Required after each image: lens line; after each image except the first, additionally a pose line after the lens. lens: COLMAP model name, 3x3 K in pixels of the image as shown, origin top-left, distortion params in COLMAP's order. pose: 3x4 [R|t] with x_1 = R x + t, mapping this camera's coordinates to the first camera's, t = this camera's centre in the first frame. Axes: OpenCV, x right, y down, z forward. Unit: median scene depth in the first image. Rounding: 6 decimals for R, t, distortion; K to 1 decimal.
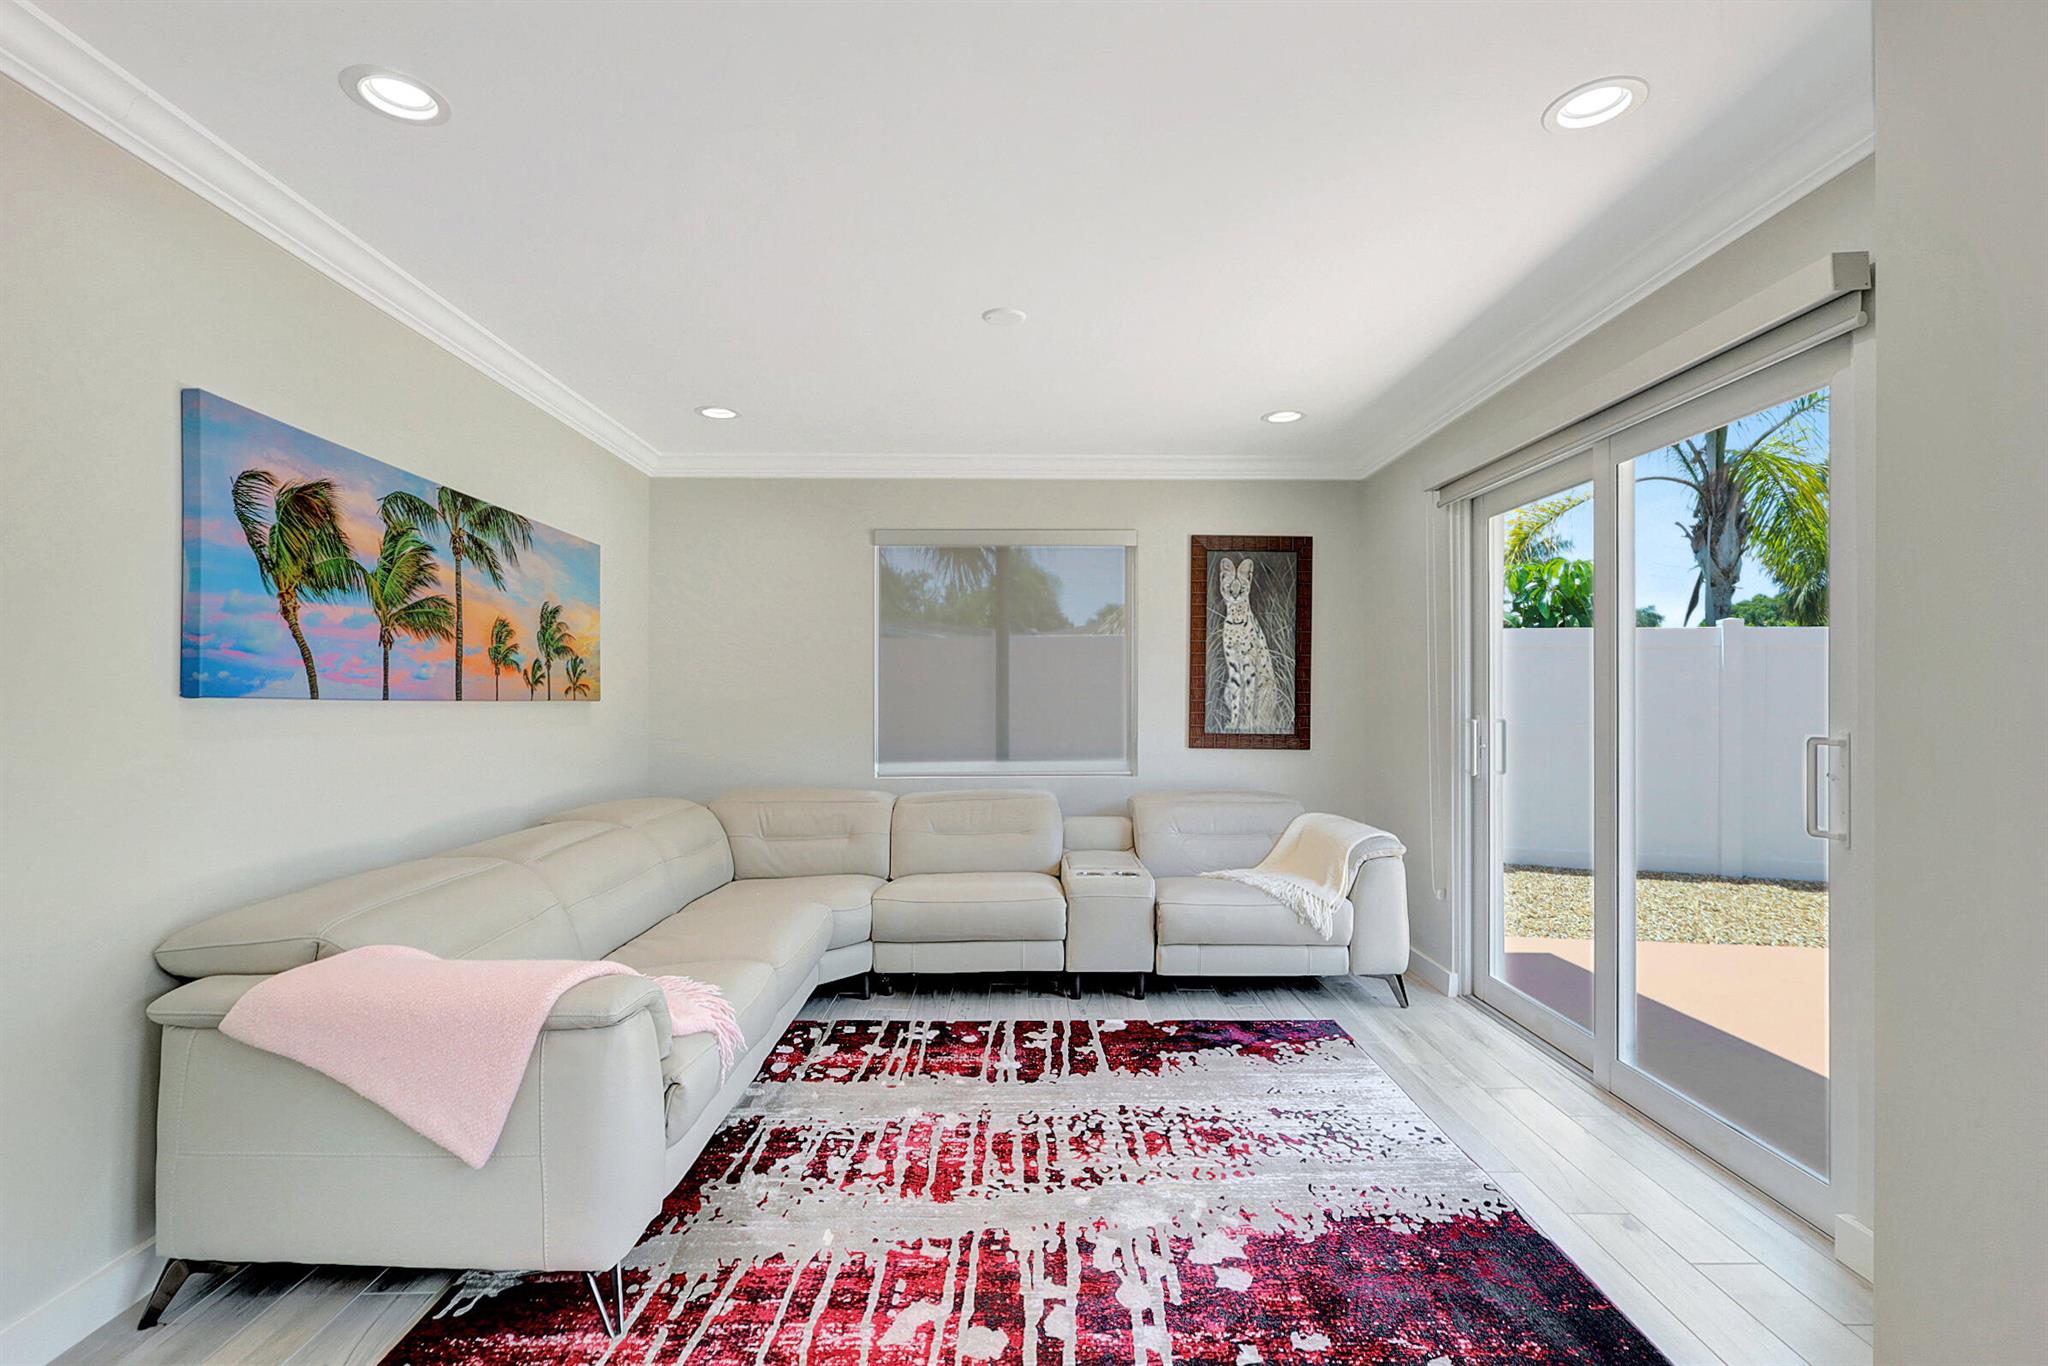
lens RADIAL K [[966.4, 0, 1004.5], [0, 966.4, 690.3], [0, 0, 1]] dist [-0.003266, 0.002530]
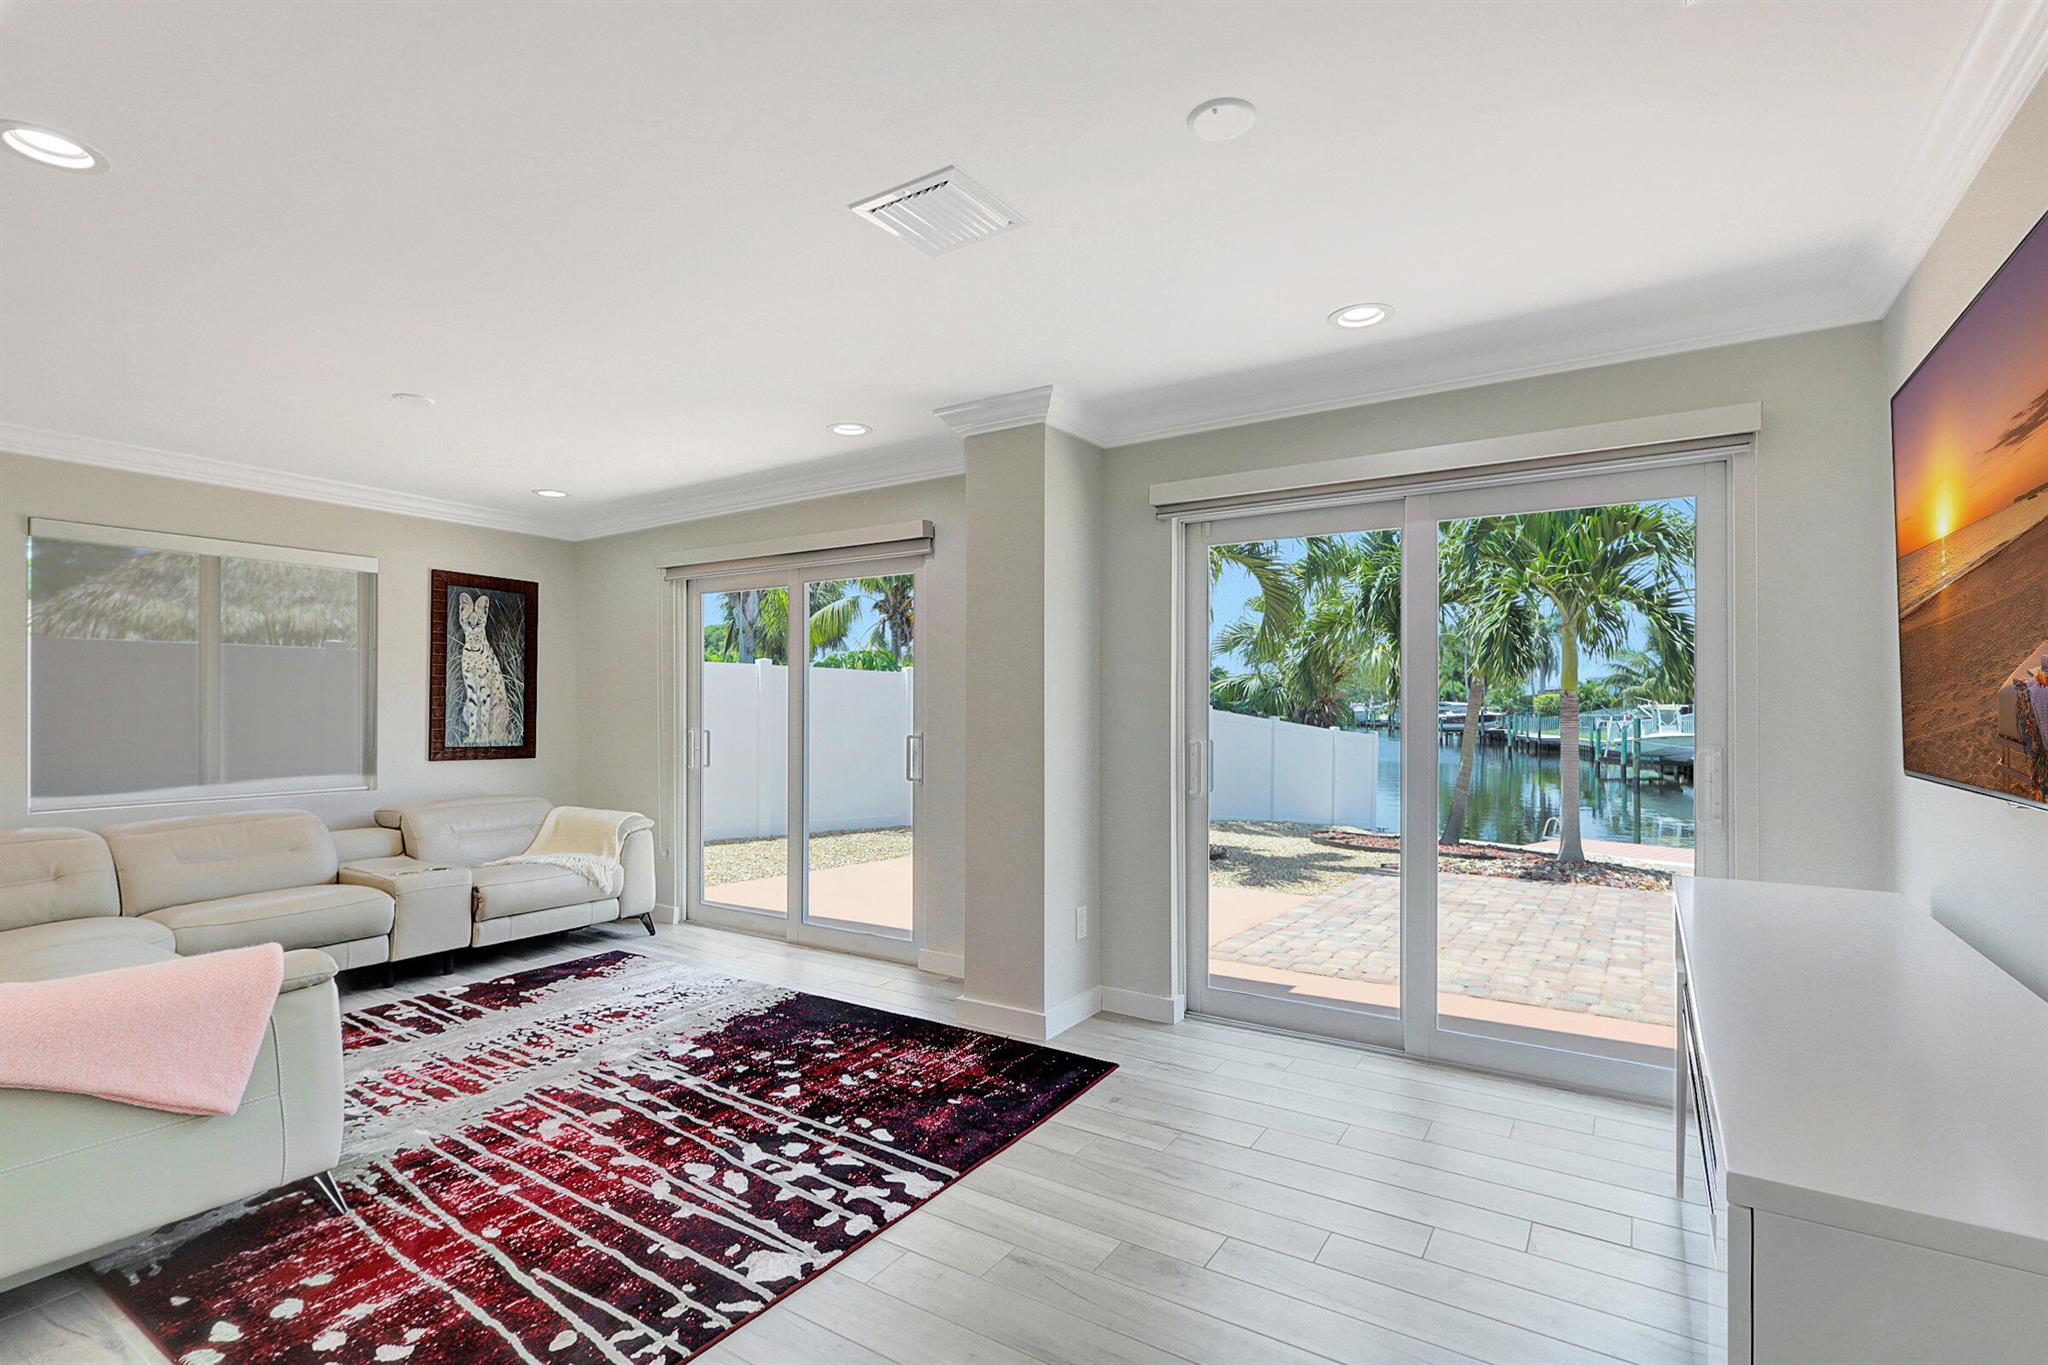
lens RADIAL K [[966.4, 0, 1017.2], [0, 966.4, 688.5], [0, 0, 1]] dist [-0.003266, 0.002530]
pose [[0.550393, 0.019523, 0.834678, -0.540274], [-0.006328, 0.999795, -0.019212, -0.009647], [-0.834882, 0.005292, 0.550403, -0.254563]]
